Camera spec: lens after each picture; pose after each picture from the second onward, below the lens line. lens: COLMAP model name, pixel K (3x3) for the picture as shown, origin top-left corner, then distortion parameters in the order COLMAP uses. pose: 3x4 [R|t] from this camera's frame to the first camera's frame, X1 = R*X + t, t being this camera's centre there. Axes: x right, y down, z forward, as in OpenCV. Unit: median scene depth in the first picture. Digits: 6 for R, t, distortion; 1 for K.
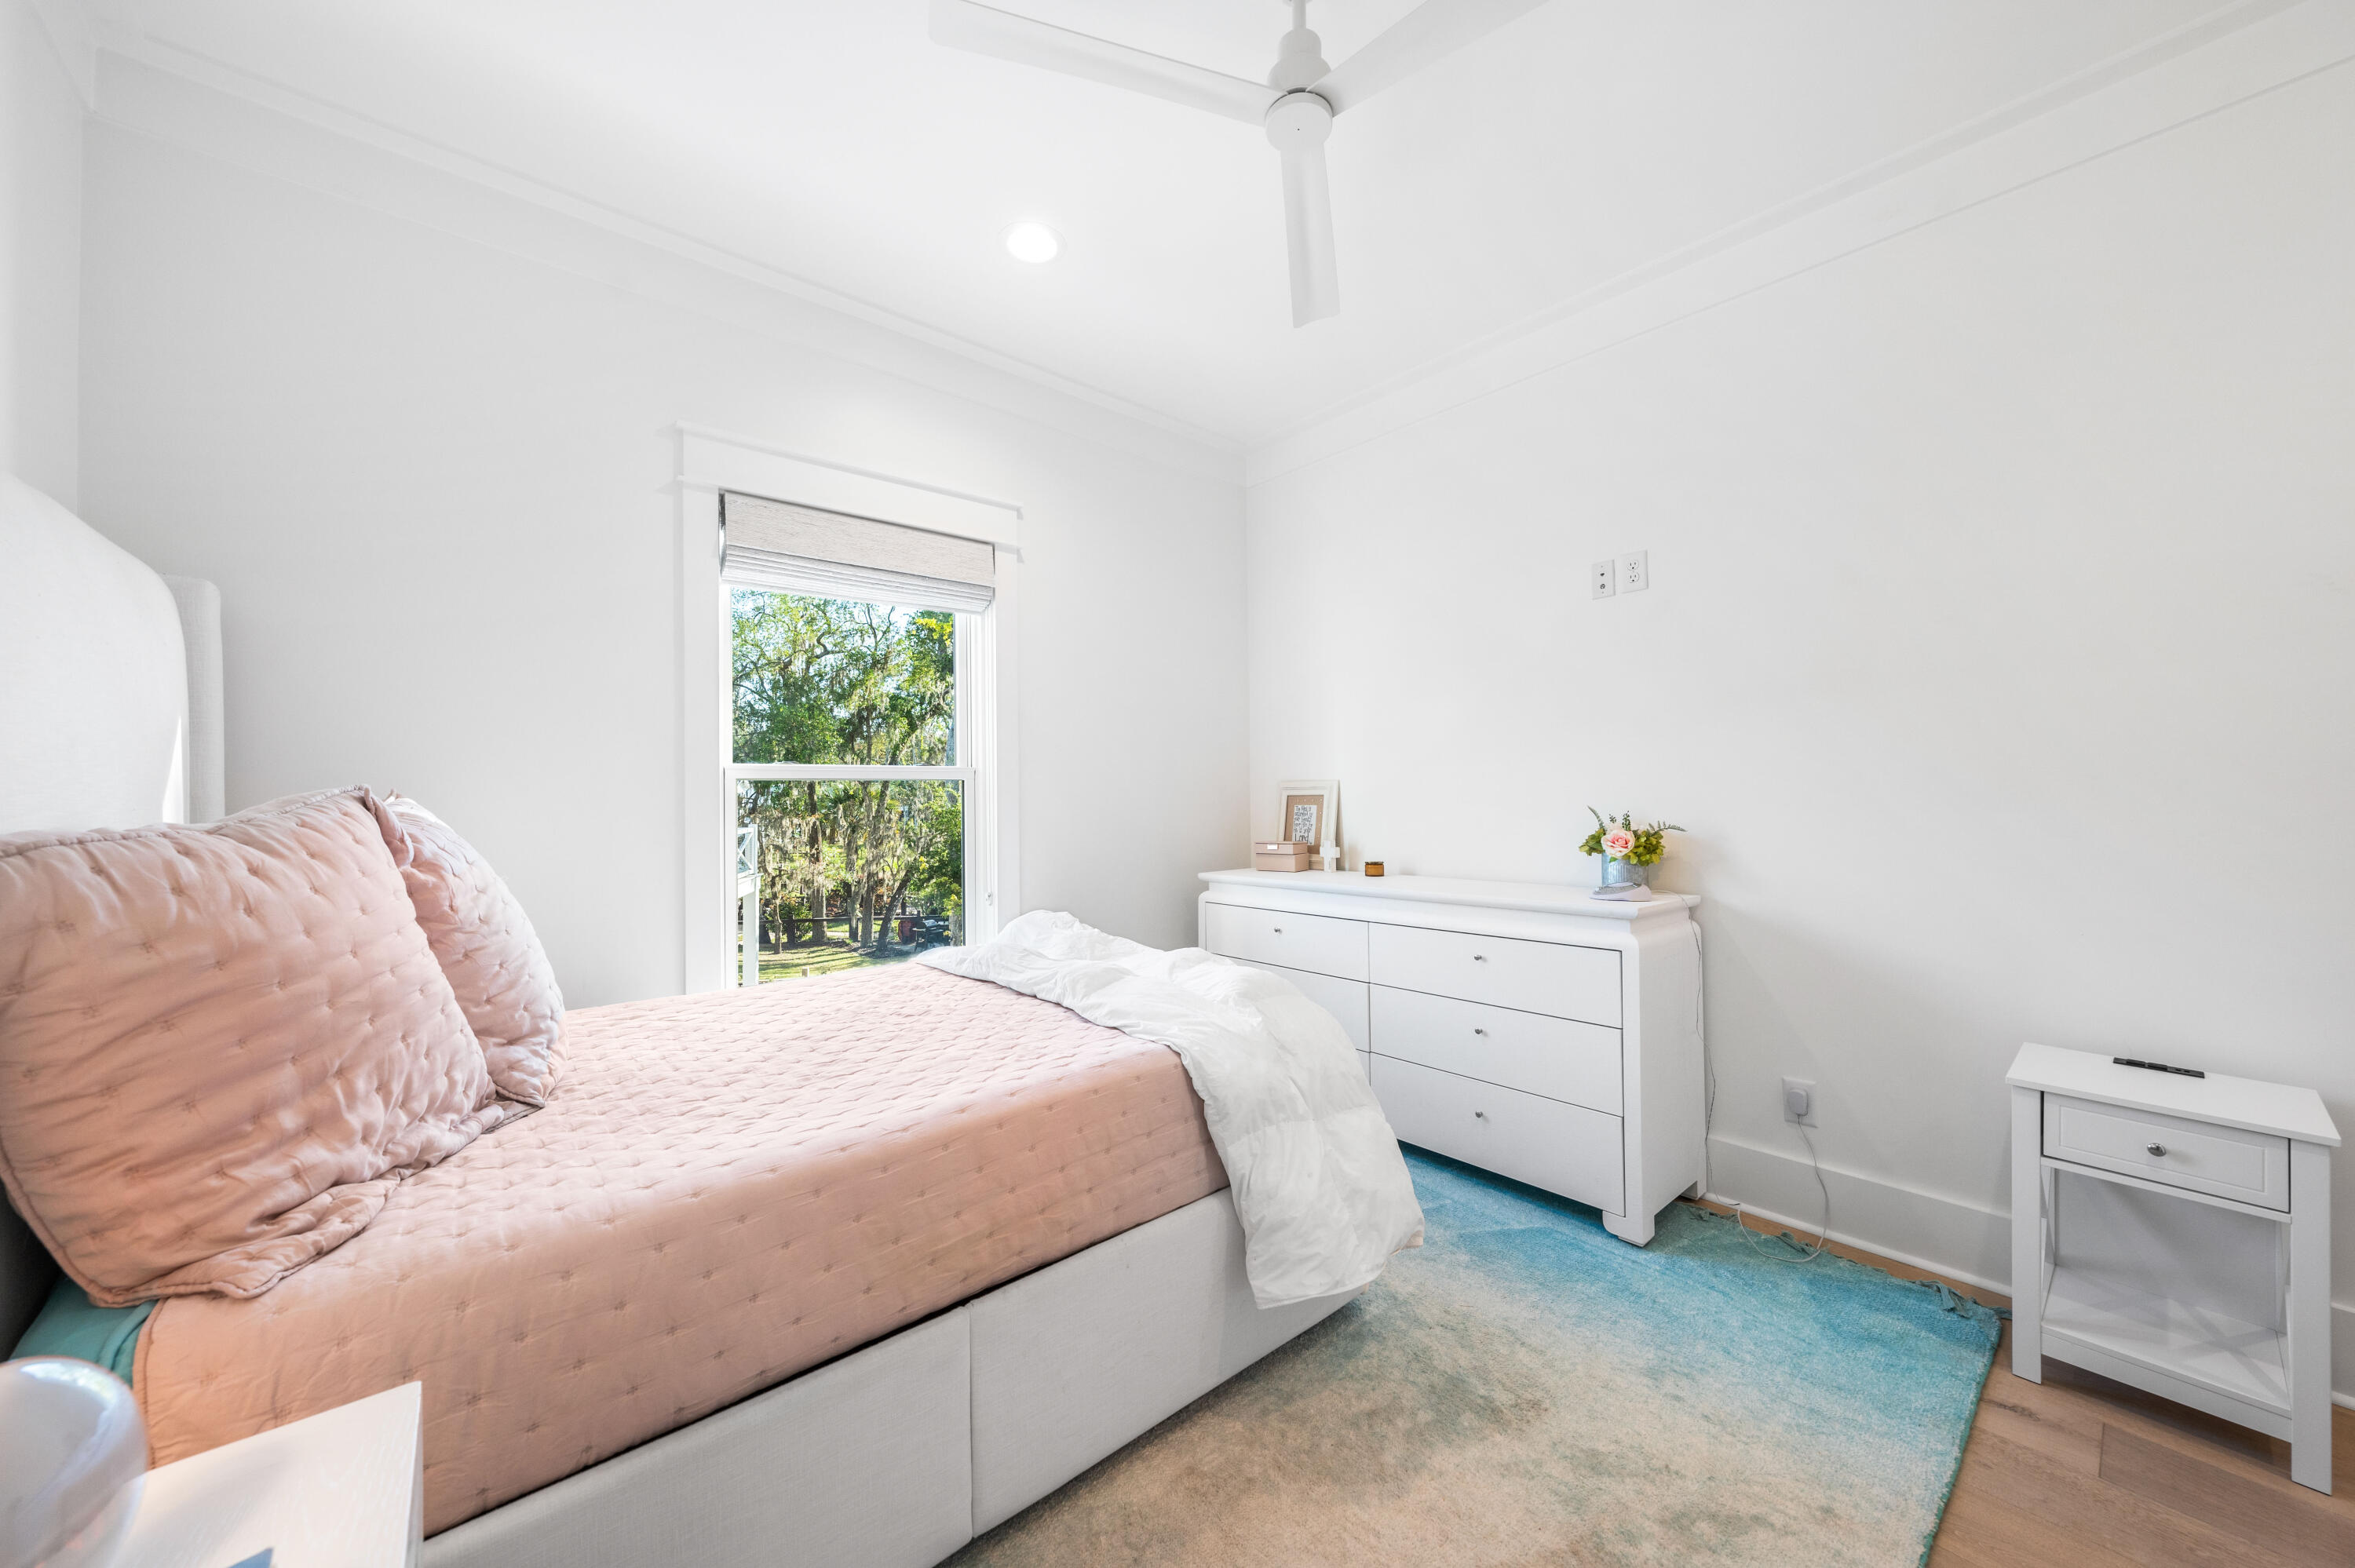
lens RADIAL K [[833.7, 0, 1177.5], [0, 833.7, 784.0], [0, 0, 1]] dist [-0.001177, -0.000043]
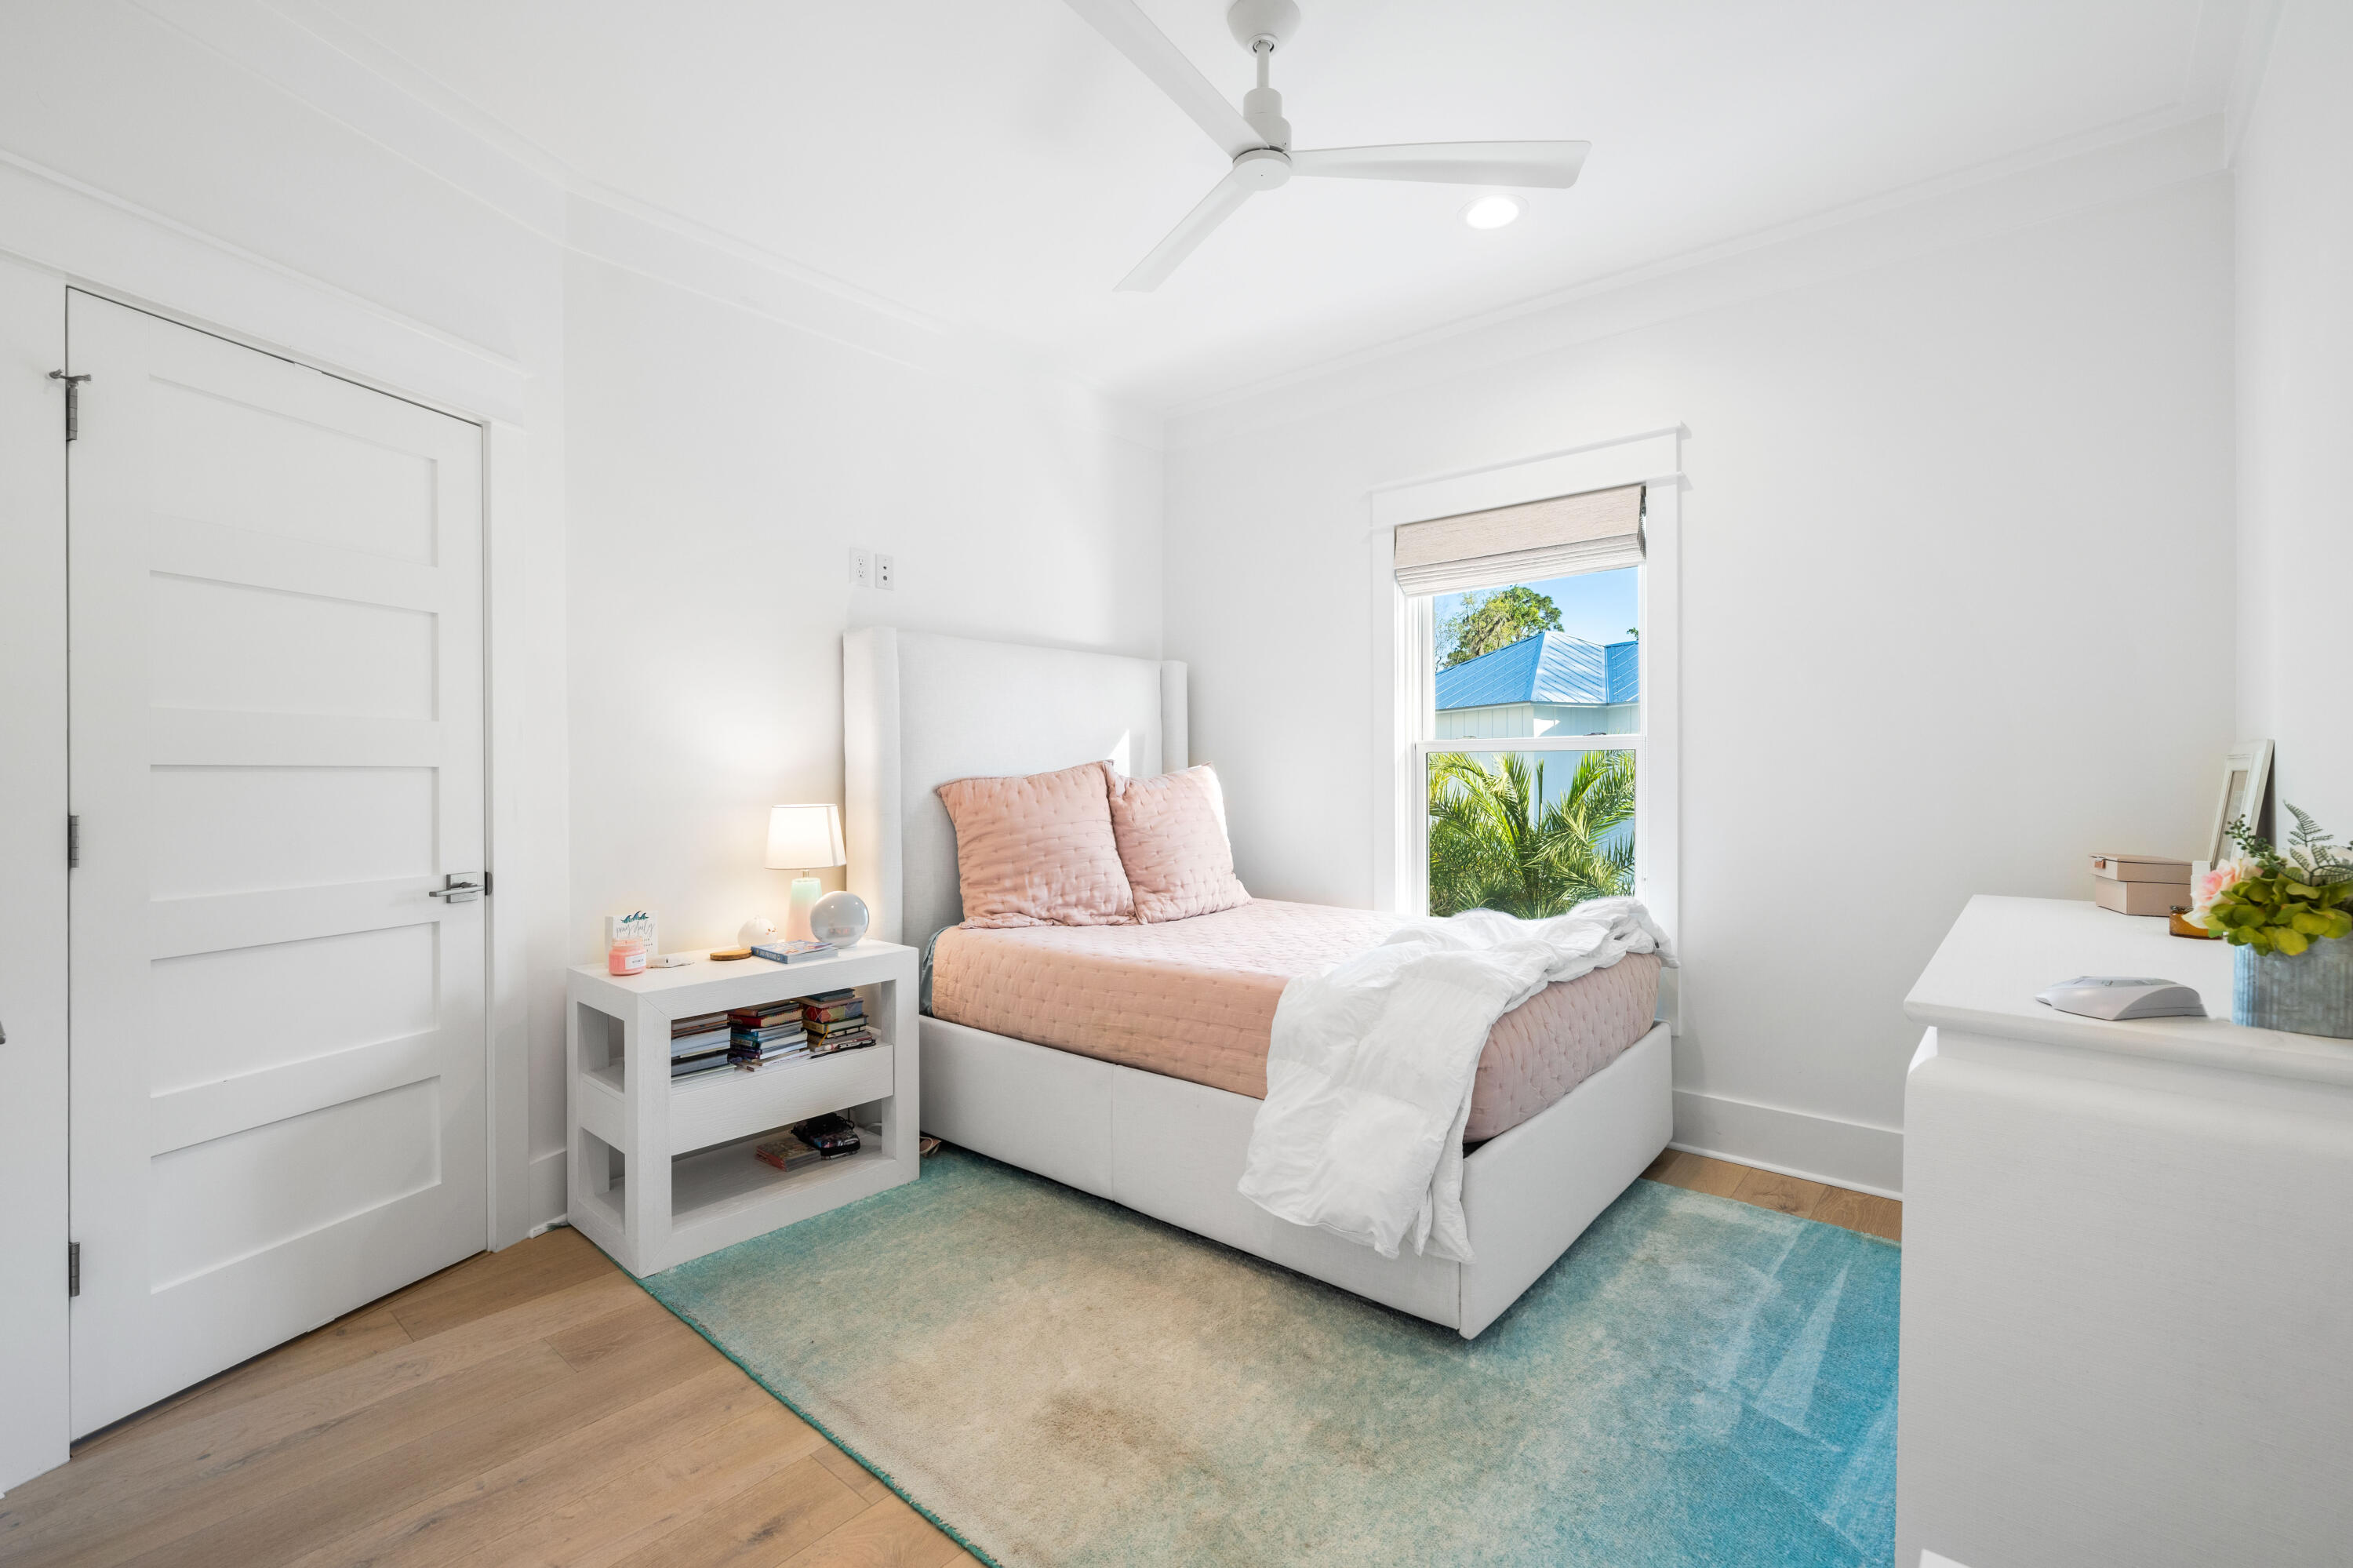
lens RADIAL K [[981.1, 0, 1176.5], [0, 981.1, 784.0], [0, 0, 1]] dist [0.000404, 0.000081]
pose [[0.179527, 0.021514, -0.983518, 2.036679], [0.007950, 0.999696, 0.023319, 0.008651], [0.983721, -0.012005, 0.179302, 0.912684]]
